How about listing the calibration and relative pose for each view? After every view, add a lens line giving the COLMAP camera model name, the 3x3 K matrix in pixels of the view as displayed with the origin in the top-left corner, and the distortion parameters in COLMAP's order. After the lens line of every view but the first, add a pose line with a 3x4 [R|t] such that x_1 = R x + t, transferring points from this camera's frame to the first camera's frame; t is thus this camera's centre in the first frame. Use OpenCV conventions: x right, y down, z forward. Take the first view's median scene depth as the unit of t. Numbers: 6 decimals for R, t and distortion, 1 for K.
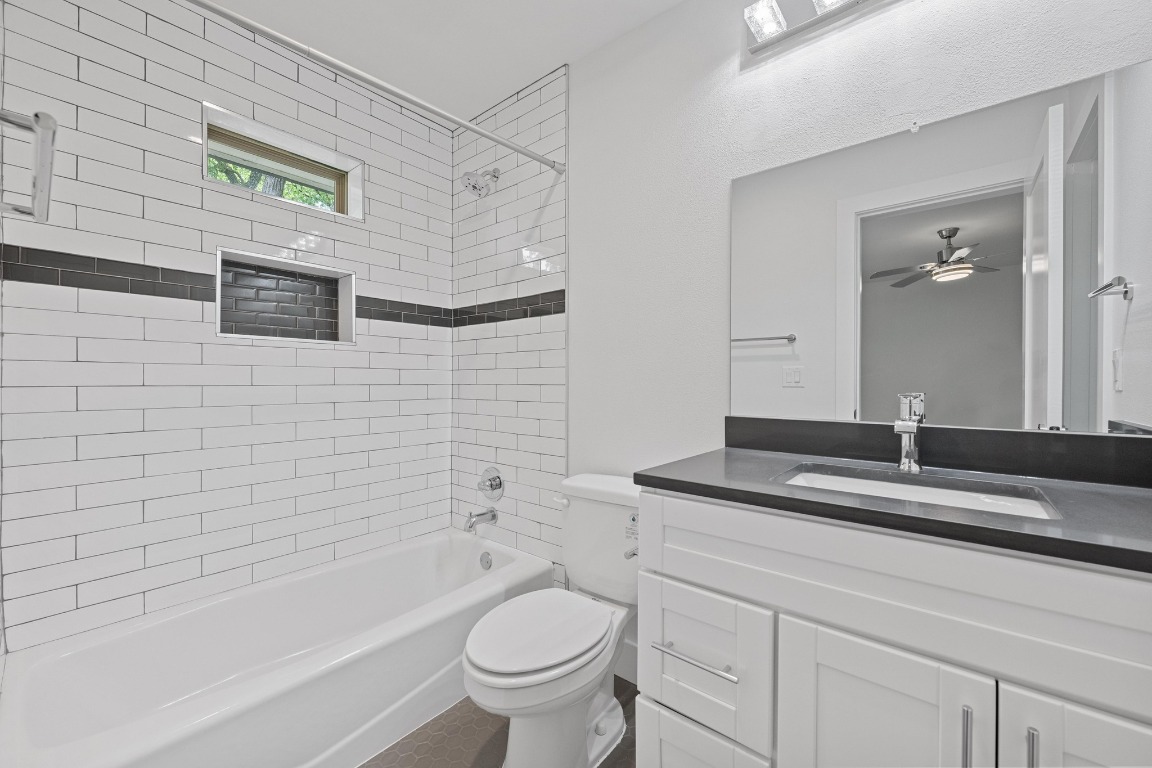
lens RADIAL K [[446.7, 0, 587.0], [0, 446.7, 383.9], [0, 0, 1]] dist [0.002103, 0.000314]
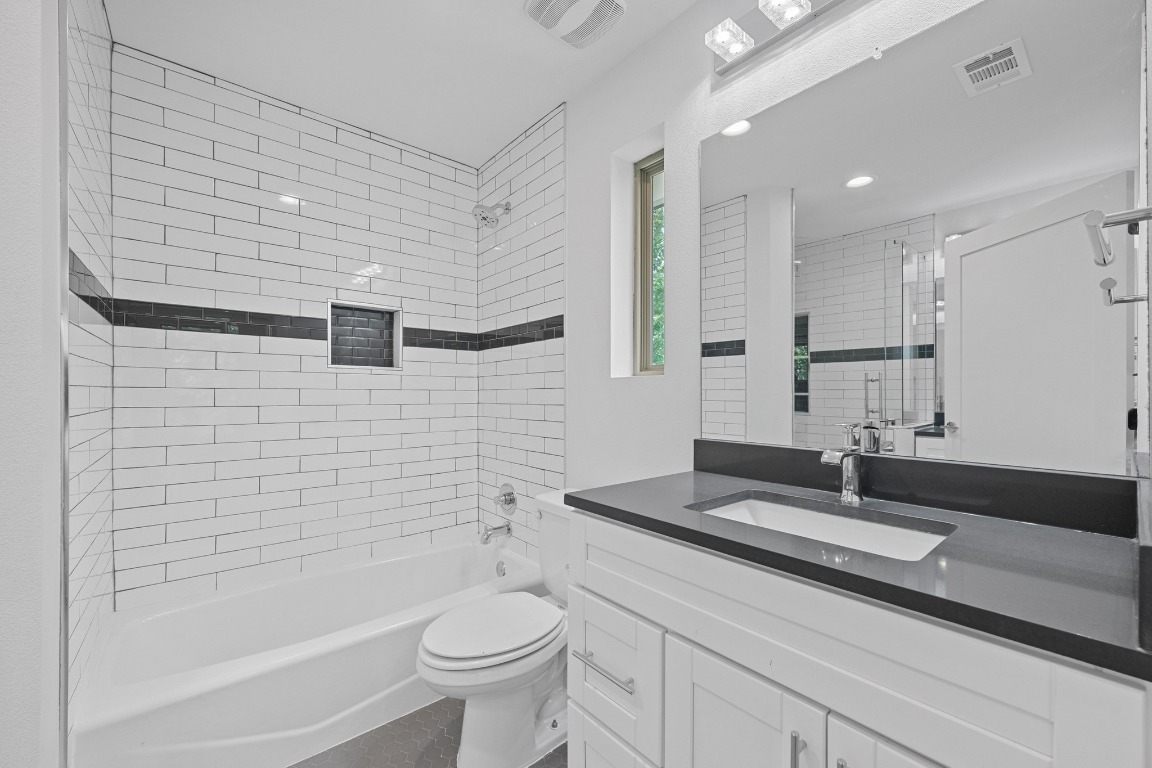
lens RADIAL K [[456.8, 0, 570.2], [0, 456.8, 392.5], [0, 0, 1]] dist [0.000623, 0.000199]
pose [[0.978515, -0.008280, -0.206012, 0.194379], [0.007024, 0.999952, -0.006826, -0.021870], [0.206058, 0.005233, 0.978526, -0.047817]]
